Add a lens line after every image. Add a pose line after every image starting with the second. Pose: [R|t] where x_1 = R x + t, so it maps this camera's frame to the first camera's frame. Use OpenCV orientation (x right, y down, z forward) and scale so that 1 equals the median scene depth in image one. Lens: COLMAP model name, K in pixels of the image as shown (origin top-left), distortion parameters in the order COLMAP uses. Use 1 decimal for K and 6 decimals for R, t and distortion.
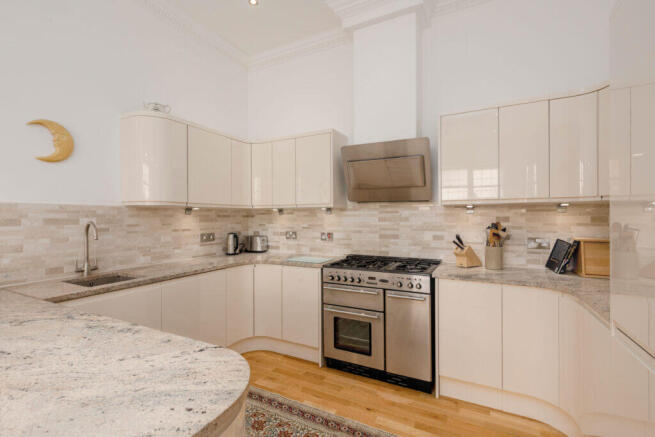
lens RADIAL K [[296.6, 0, 328.3], [0, 296.6, 216.9], [0, 0, 1]] dist [0.004883, -0.000385]
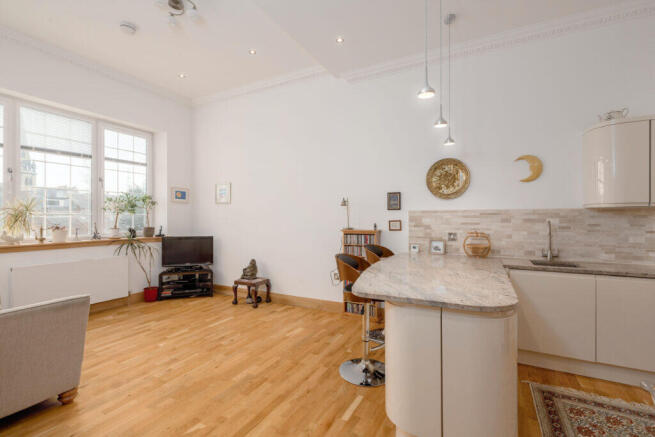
lens RADIAL K [[296.6, 0, 330.9], [0, 296.6, 217.9], [0, 0, 1]] dist [0.004883, -0.000385]
pose [[0.008527, 0.004572, -0.999953, 0.480541], [0.002094, 0.999987, 0.004590, -0.005841], [0.999961, -0.002133, 0.008517, -0.019494]]
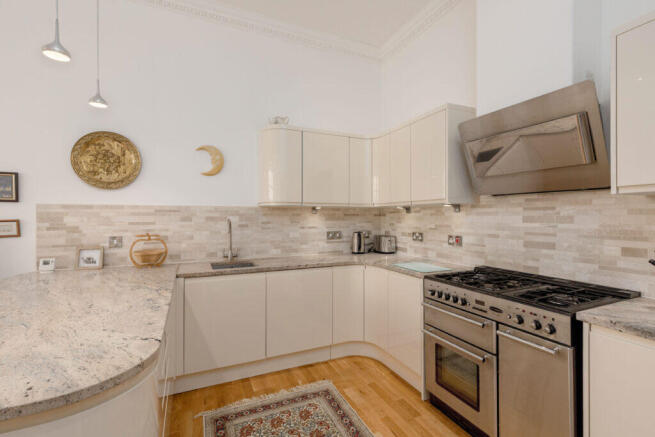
lens RADIAL K [[296.6, 0, 325.3], [0, 296.6, 217.3], [0, 0, 1]] dist [0.004883, -0.000385]
pose [[0.787295, 0.003598, -0.616566, 0.273733], [-0.000981, 0.999989, 0.004583, 0.001324], [0.616576, -0.003003, 0.787290, 0.204565]]
